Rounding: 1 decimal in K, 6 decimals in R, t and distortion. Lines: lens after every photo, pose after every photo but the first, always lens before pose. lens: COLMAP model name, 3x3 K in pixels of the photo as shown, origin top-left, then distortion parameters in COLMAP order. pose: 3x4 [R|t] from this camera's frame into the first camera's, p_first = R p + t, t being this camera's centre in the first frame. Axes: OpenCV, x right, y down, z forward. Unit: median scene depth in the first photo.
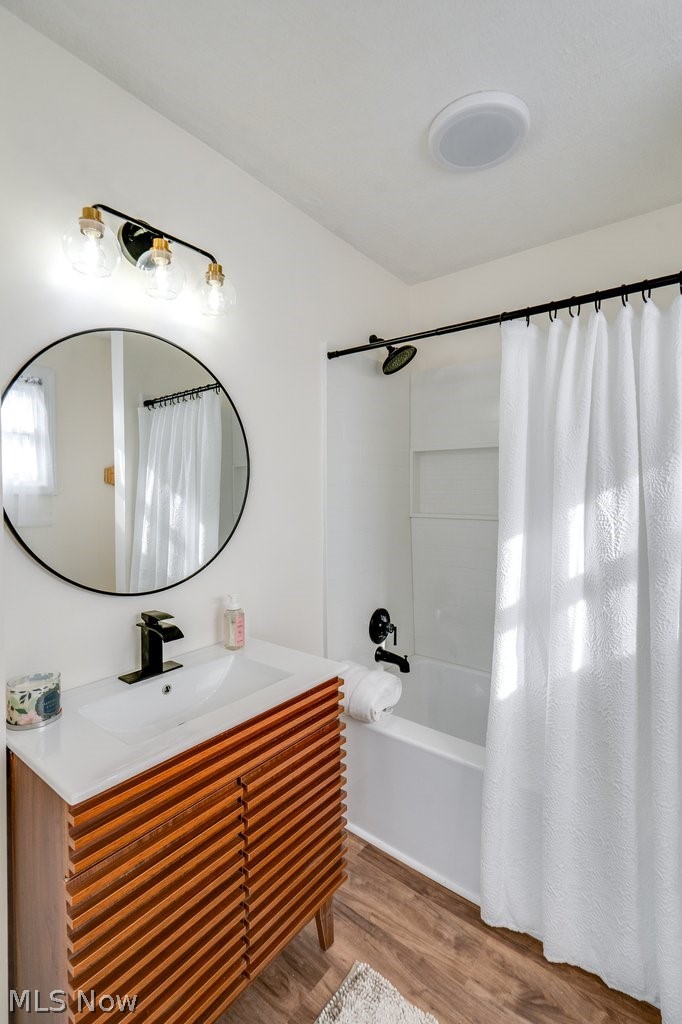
lens RADIAL K [[476.9, 0, 340.2], [0, 476.9, 504.4], [0, 0, 1]] dist [-0.018572, 0.001860]
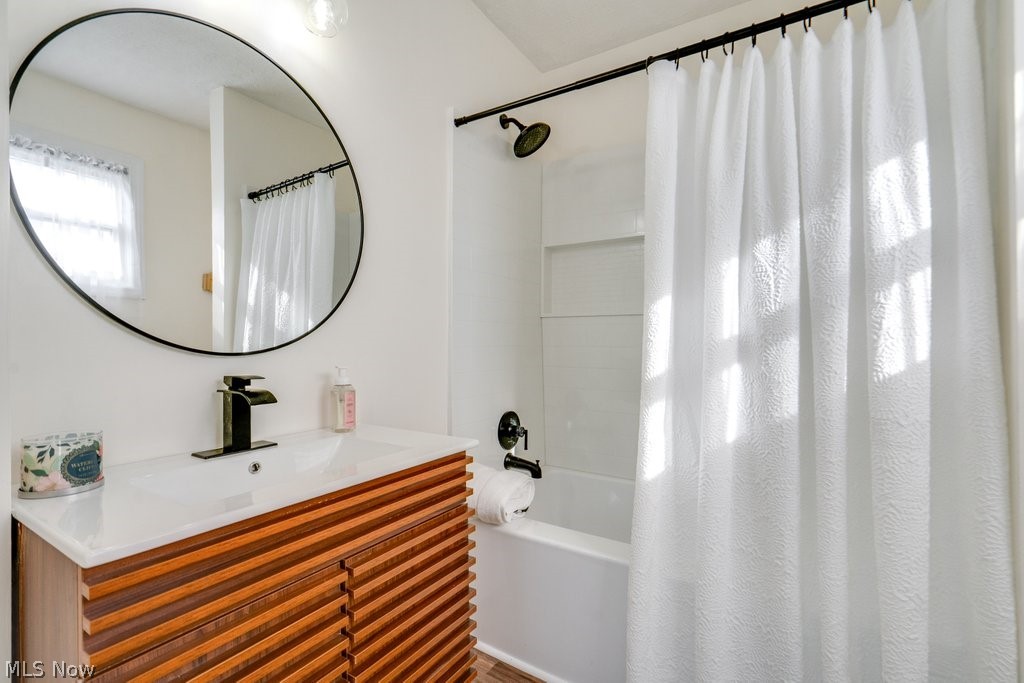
lens RADIAL K [[476.9, 0, 512.5], [0, 476.9, 345.2], [0, 0, 1]] dist [-0.018572, 0.001860]
pose [[0.994864, 0.004225, 0.101136, -0.009248], [-0.003441, 0.999963, -0.007925, 0.172249], [-0.101166, 0.007537, 0.994841, 0.137022]]
